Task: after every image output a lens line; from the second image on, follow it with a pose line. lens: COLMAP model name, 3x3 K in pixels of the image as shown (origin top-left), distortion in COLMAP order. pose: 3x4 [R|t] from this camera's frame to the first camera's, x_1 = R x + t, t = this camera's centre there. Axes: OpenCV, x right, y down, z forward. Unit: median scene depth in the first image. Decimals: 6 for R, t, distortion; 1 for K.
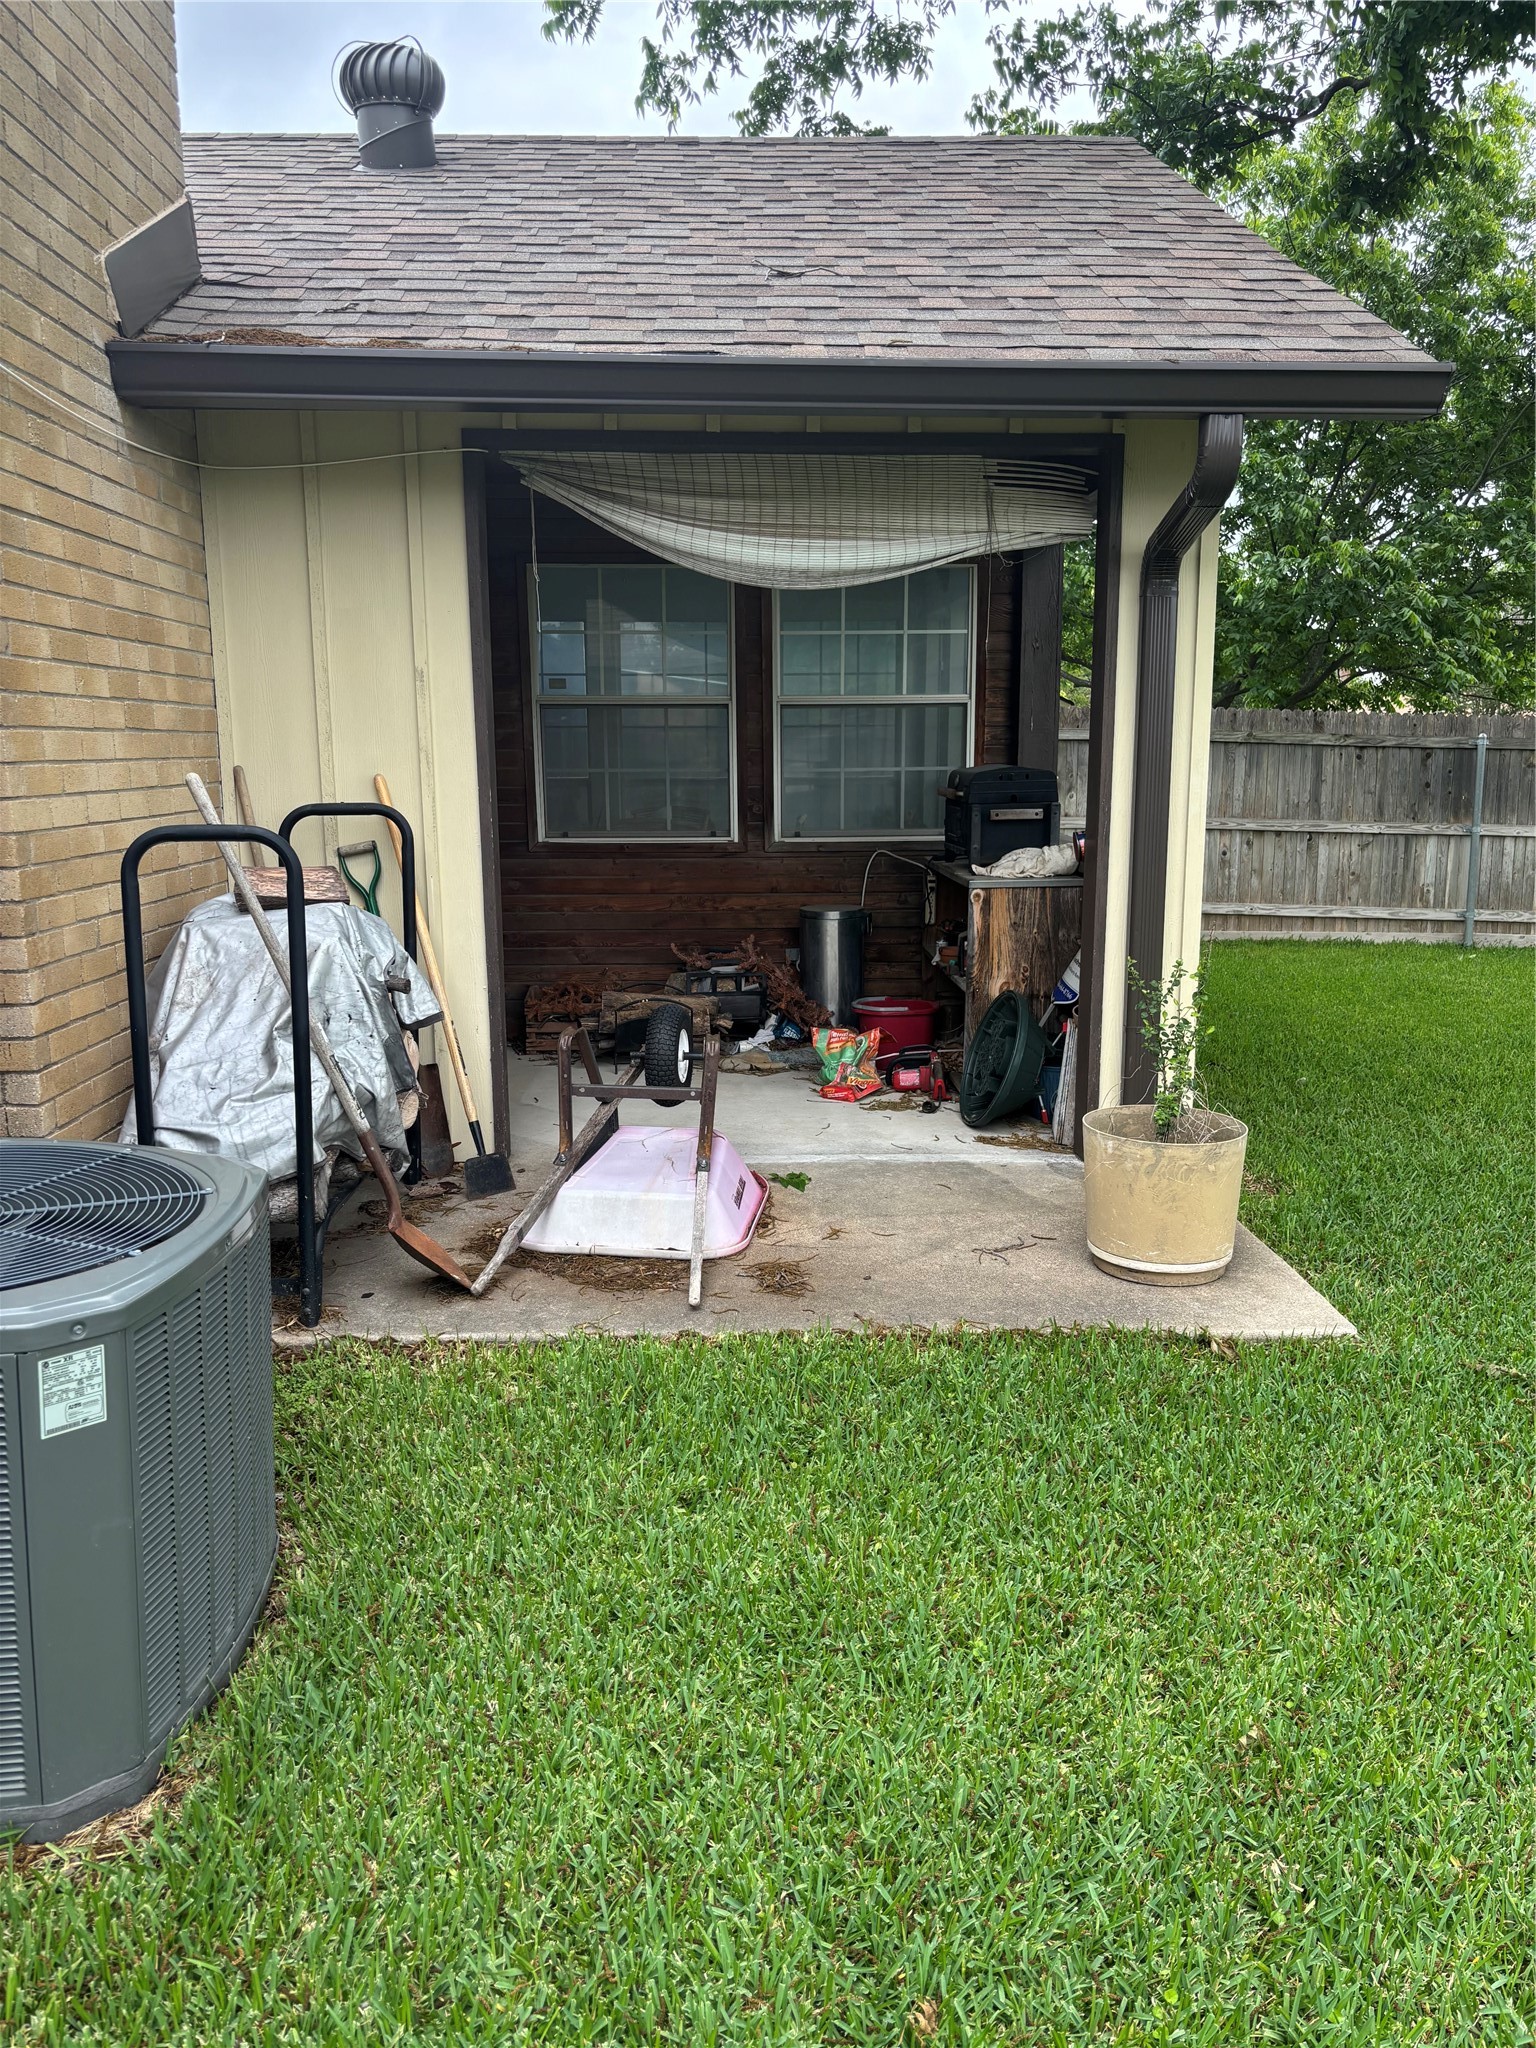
lens RADIAL K [[1560.2, 0, 757.4], [0, 1560.2, 1022.1], [0, 0, 1]] dist [0.067667, -0.079810]
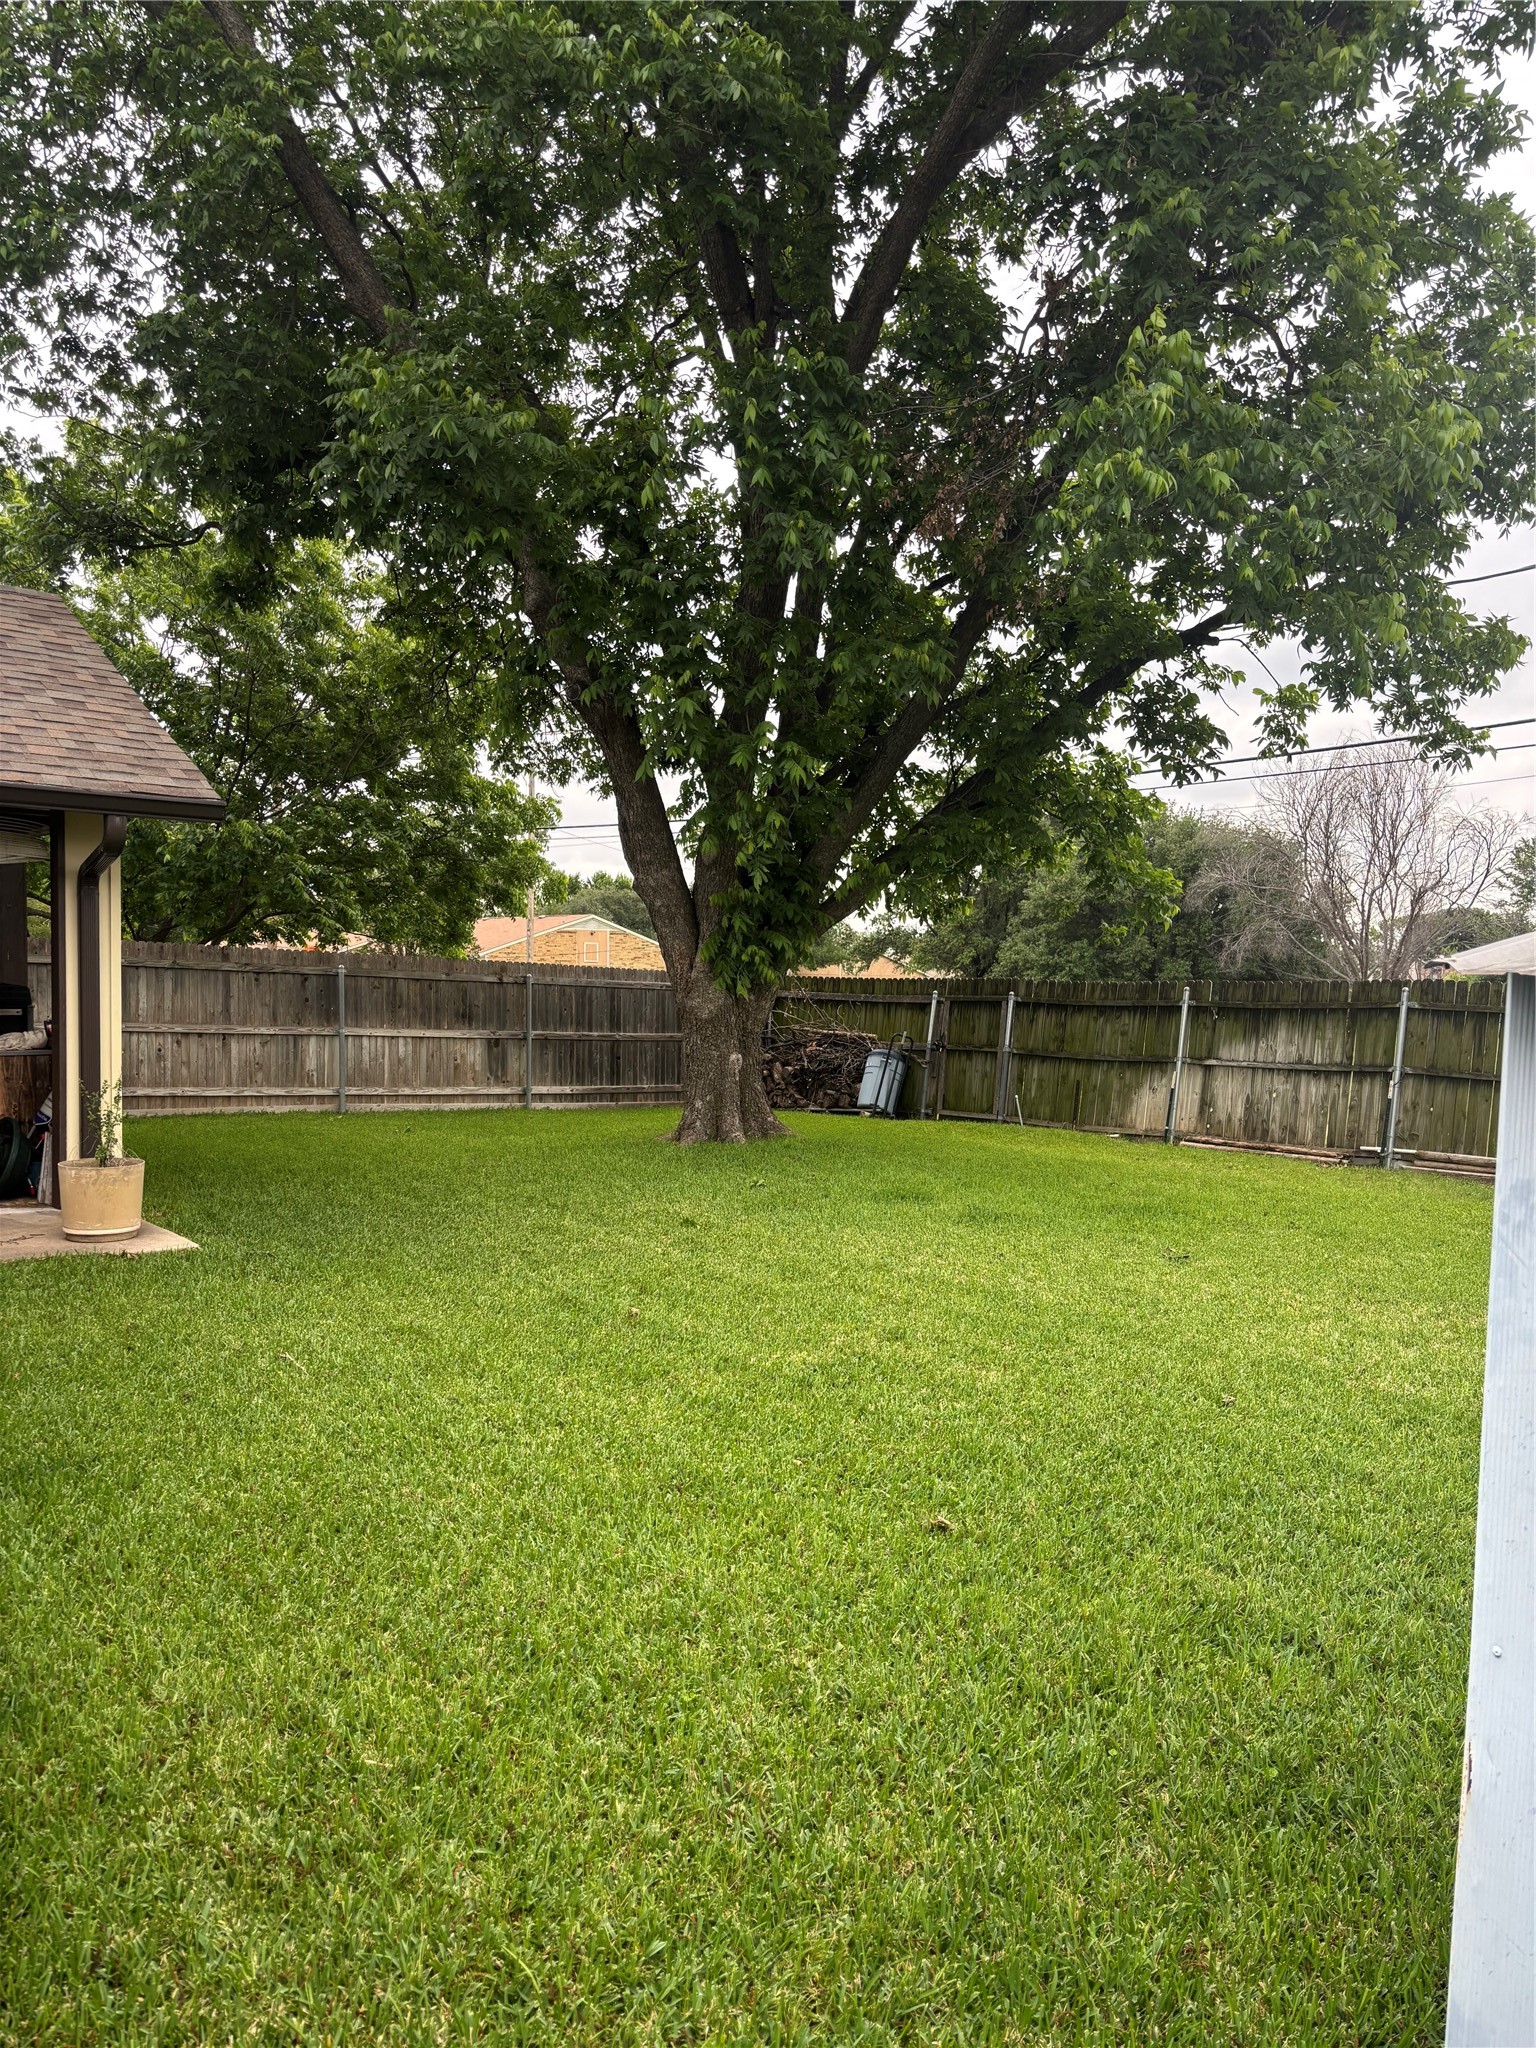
lens RADIAL K [[1560.2, 0, 761.7], [0, 1560.2, 1024.1], [0, 0, 1]] dist [0.067667, -0.079810]
pose [[0.804216, -0.008765, 0.594273, -0.083830], [0.090061, 0.990142, -0.107274, 0.059904], [-0.587474, 0.139792, 0.797077, -0.366204]]
